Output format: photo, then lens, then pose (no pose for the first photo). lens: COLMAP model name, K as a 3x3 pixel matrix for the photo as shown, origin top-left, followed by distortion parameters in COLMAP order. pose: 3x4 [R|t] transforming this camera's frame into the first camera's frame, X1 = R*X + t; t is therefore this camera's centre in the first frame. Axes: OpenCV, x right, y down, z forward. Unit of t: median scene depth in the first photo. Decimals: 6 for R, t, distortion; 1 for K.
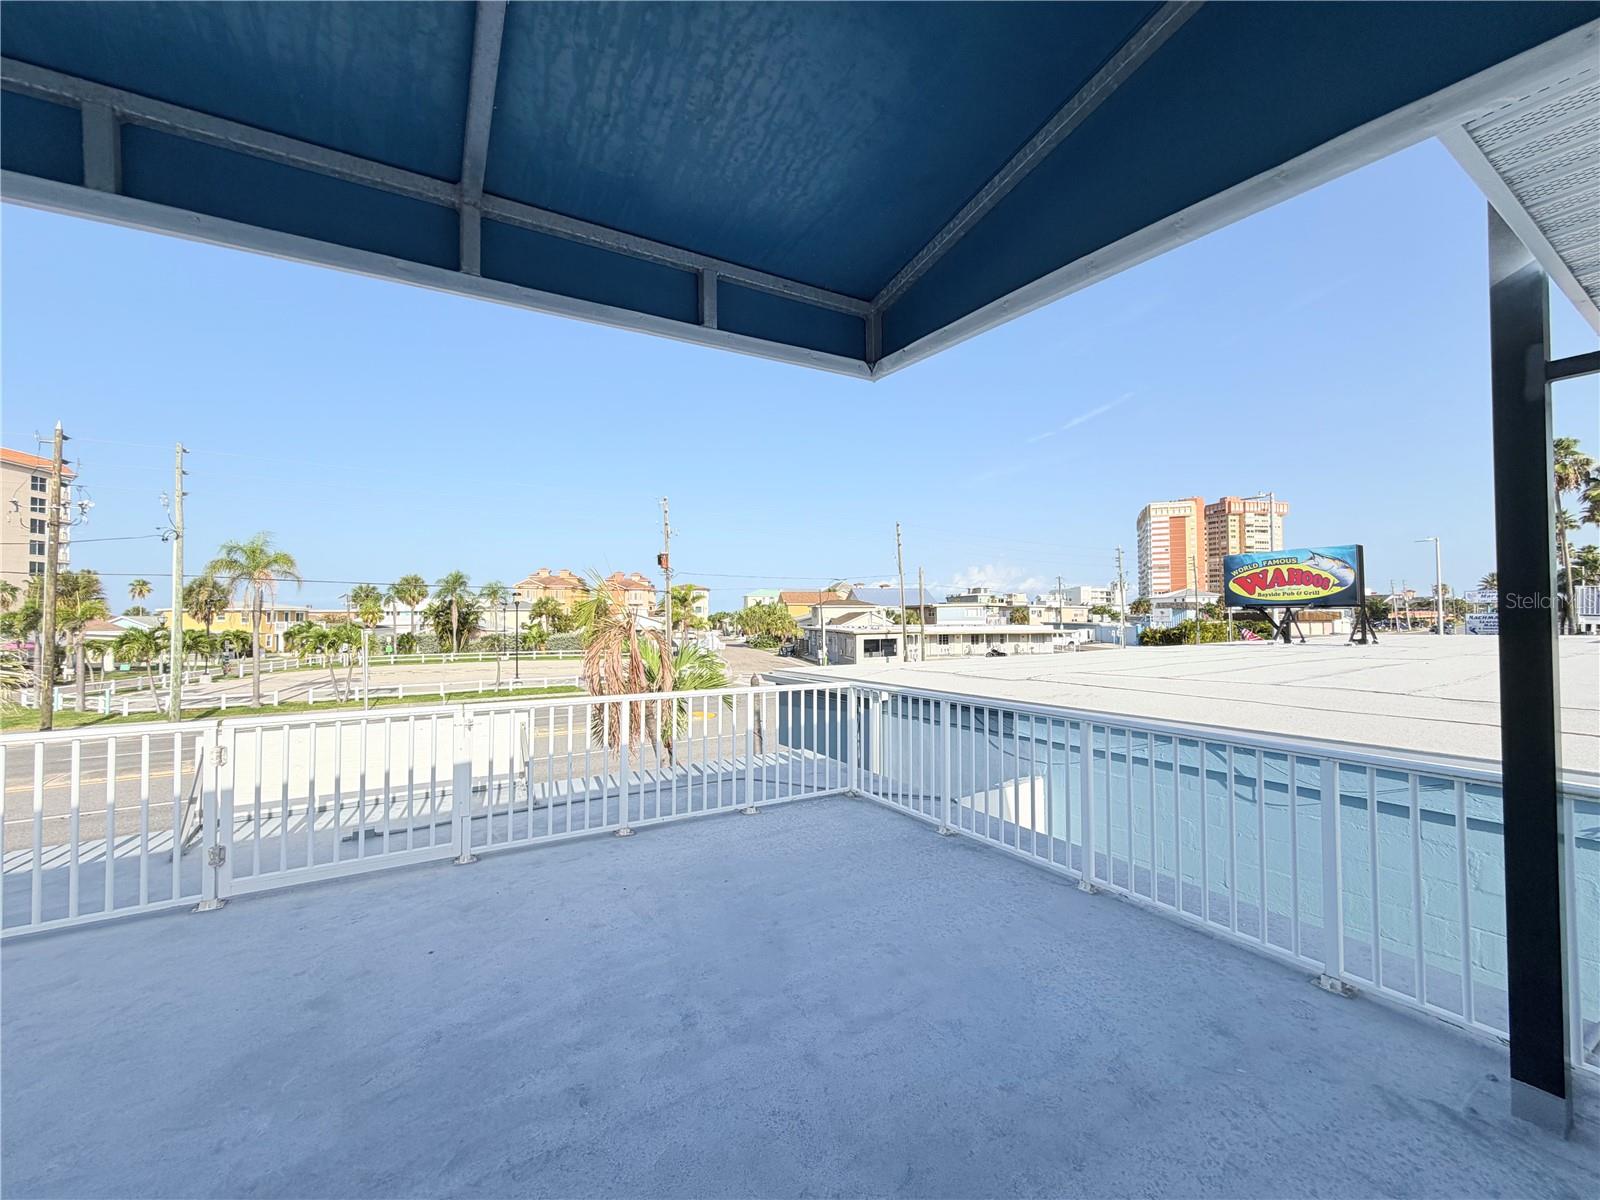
lens RADIAL K [[639.3, 0, 795.0], [0, 639.3, 599.9], [0, 0, 1]] dist [0.000809, -0.000145]
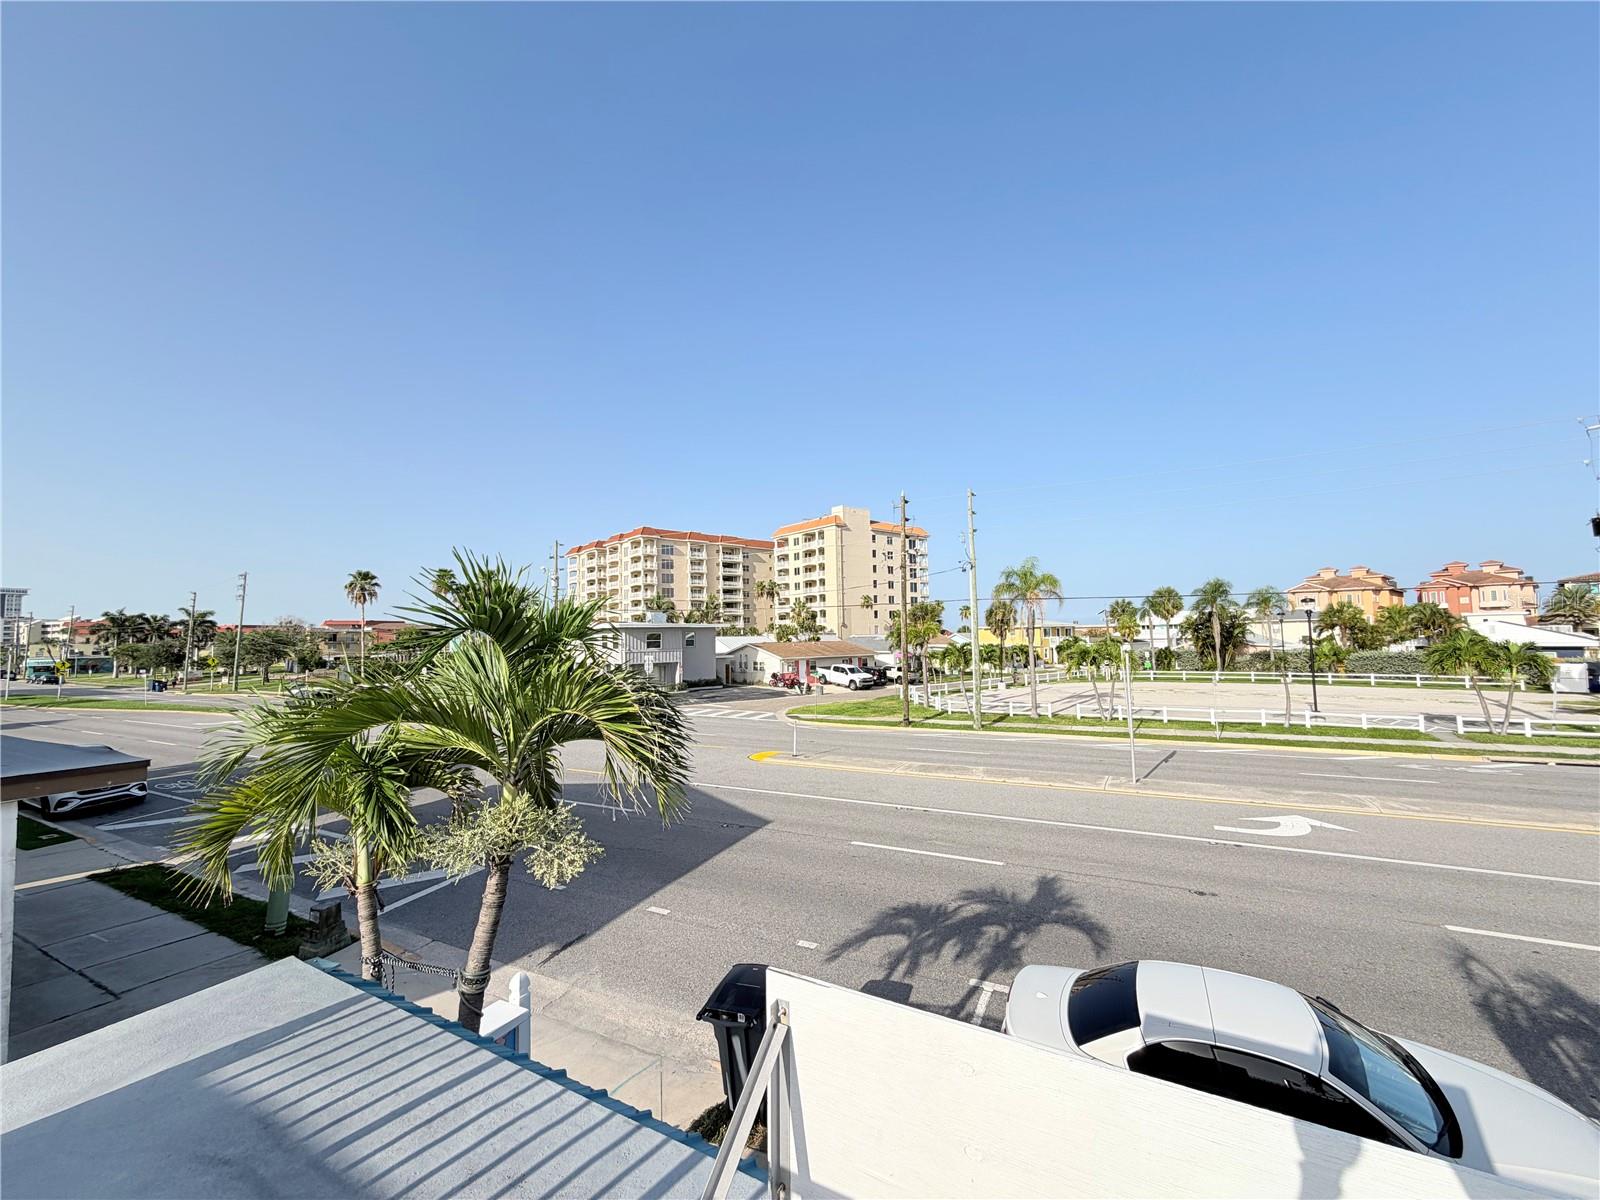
lens RADIAL K [[639.3, 0, 792.3], [0, 639.3, 600.1], [0, 0, 1]] dist [0.000809, -0.000145]
pose [[0.481951, -0.055324, -0.874450, -0.064567], [0.037742, 0.998389, -0.042364, -0.000209], [0.875385, -0.012587, 0.483263, 0.094161]]
